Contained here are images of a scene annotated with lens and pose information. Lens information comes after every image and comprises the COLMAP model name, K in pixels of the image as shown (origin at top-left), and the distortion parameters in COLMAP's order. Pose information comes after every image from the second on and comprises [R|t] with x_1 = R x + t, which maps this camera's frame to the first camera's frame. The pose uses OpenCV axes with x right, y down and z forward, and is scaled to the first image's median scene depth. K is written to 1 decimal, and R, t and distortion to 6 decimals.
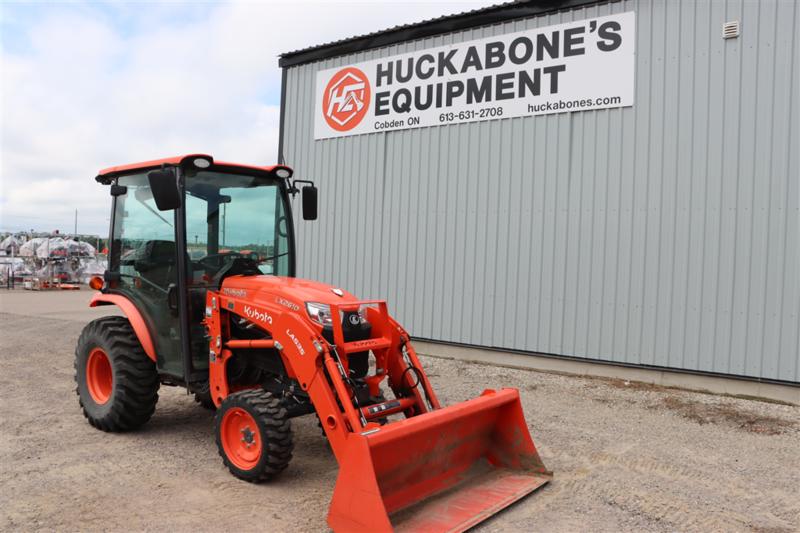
lens RADIAL K [[660.0, 0, 403.5], [0, 660.0, 271.1], [0, 0, 1]] dist [-0.190506, 0.165477]
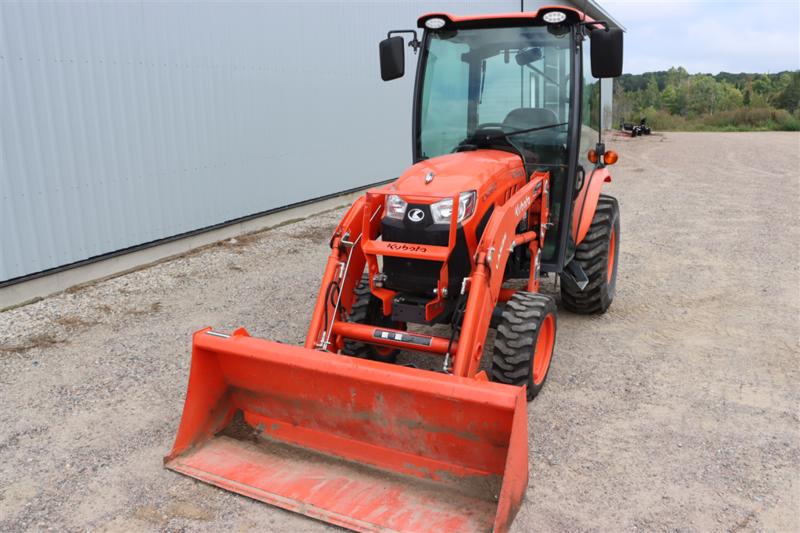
lens RADIAL K [[660.3, 0, 397.8], [0, 660.3, 267.8], [0, 0, 1]] dist [-0.188215, 0.161032]
pose [[-0.208646, -0.263509, 0.941823, -0.577915], [0.038623, 0.960046, 0.277164, -0.052049], [-0.977228, 0.094205, -0.190132, 0.797281]]
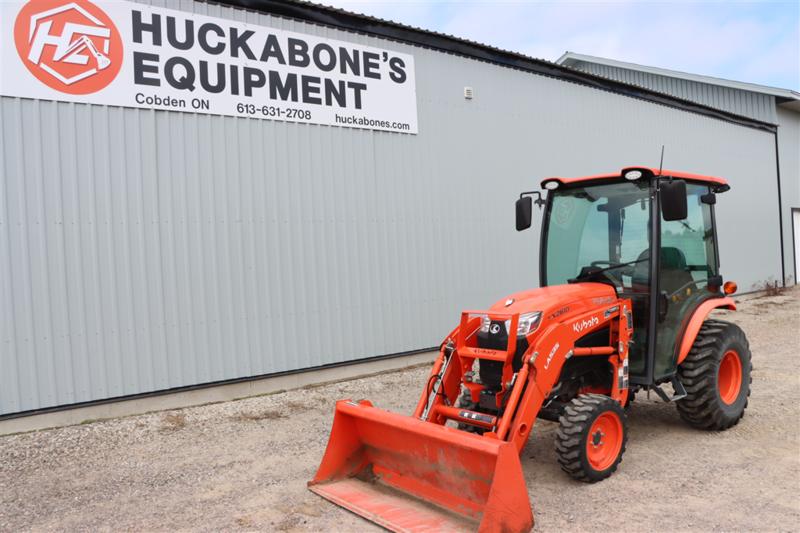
lens RADIAL K [[660.0, 0, 403.5], [0, 660.0, 271.1], [0, 0, 1]] dist [-0.190506, 0.165477]
pose [[0.224100, -0.059420, 0.972753, -0.737209], [0.081559, 0.995782, 0.042038, -0.048656], [-0.971147, 0.069917, 0.228001, 0.656883]]
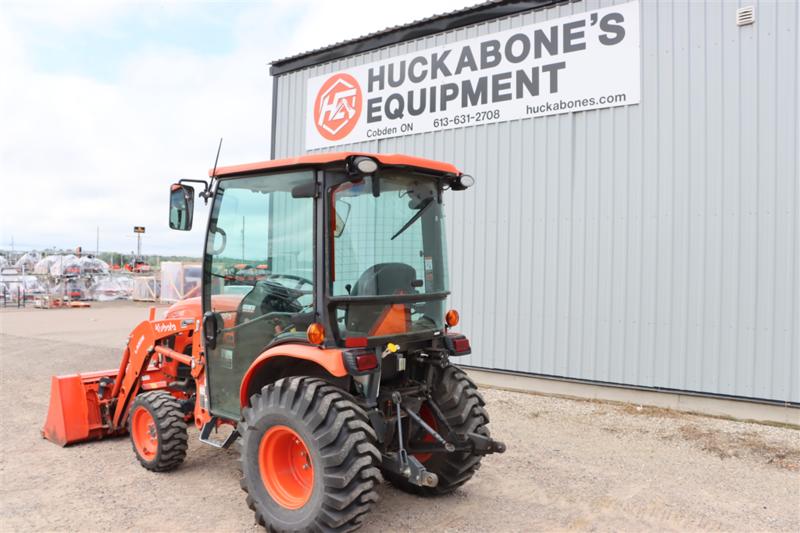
lens RADIAL K [[657.9, 0, 401.9], [0, 657.9, 266.0], [0, 0, 1]] dist [-0.189384, 0.159866]
pose [[0.999234, -0.017295, -0.035109, 0.041004], [0.016426, 0.999555, -0.024907, -0.007925], [0.035524, 0.024311, 0.999073, 0.073089]]
